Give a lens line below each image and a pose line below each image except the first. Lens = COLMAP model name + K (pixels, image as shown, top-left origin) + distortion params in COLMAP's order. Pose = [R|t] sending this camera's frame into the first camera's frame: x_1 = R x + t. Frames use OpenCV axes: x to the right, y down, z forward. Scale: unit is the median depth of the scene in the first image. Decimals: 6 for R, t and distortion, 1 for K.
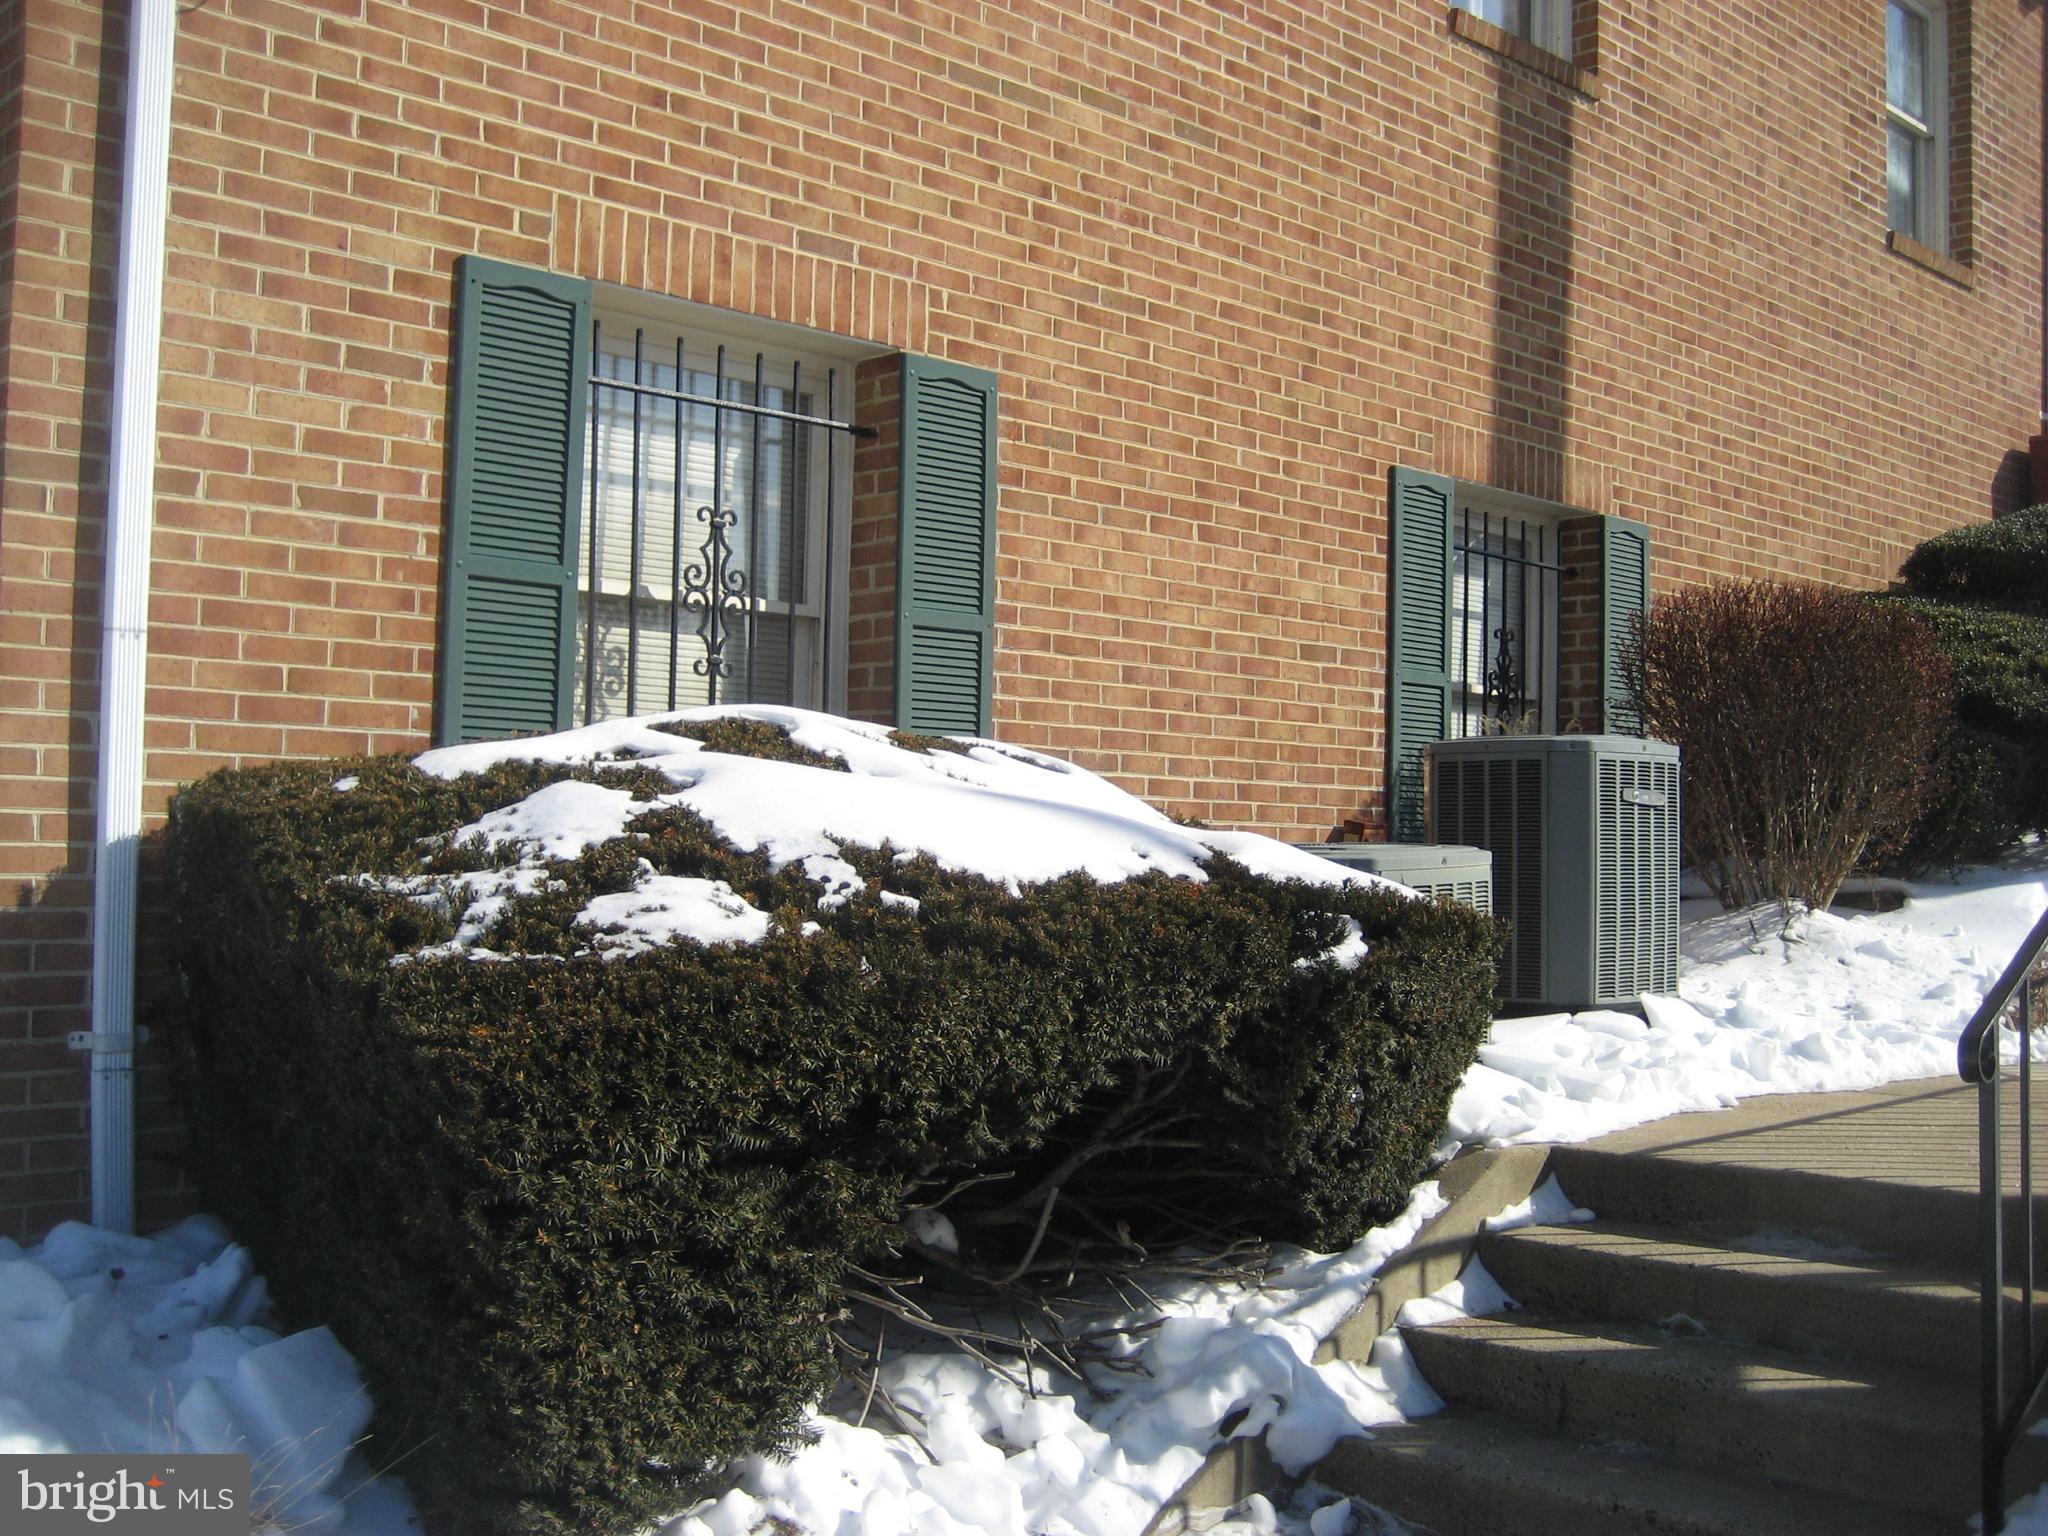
lens RADIAL K [[2150.4, 0, 1024.0], [0, 2150.4, 772.4], [0, 0, 1]] dist [-0.079224, 0.000000]
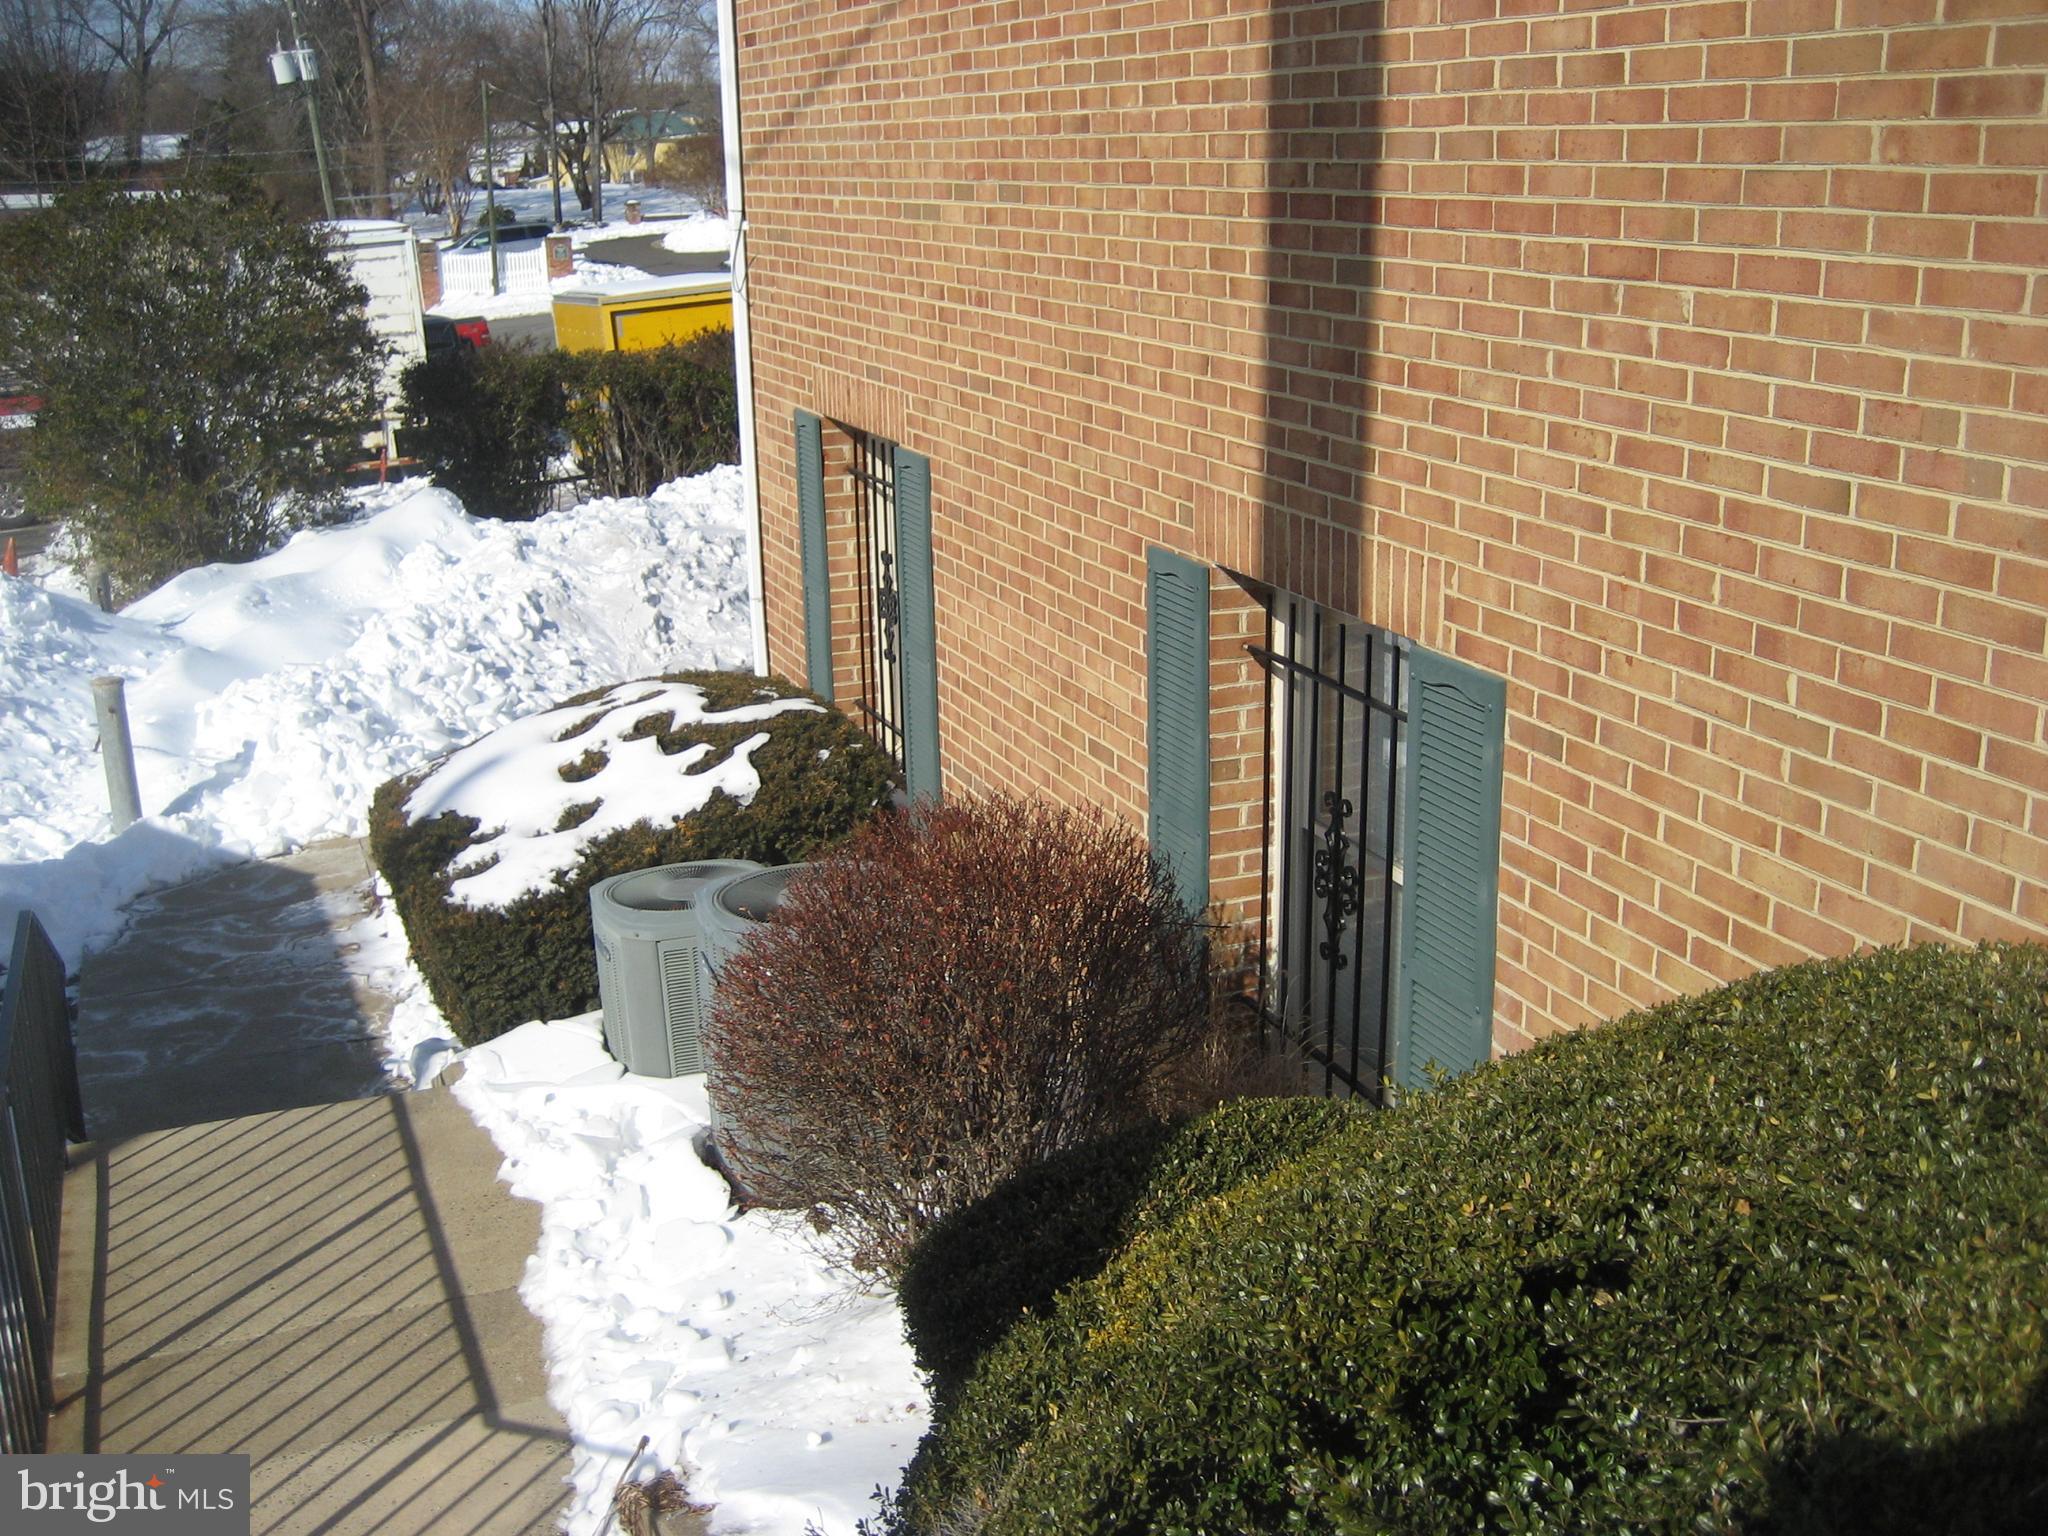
lens RADIAL K [[2150.4, 0, 1024.4], [0, 2150.4, 765.5], [0, 0, 1]] dist [-0.079224, 0.000000]
pose [[-0.378785, 0.251756, -0.890584, 0.822229], [0.055593, 0.966742, 0.249640, -0.238655], [0.923813, 0.045050, -0.380183, 1.138705]]
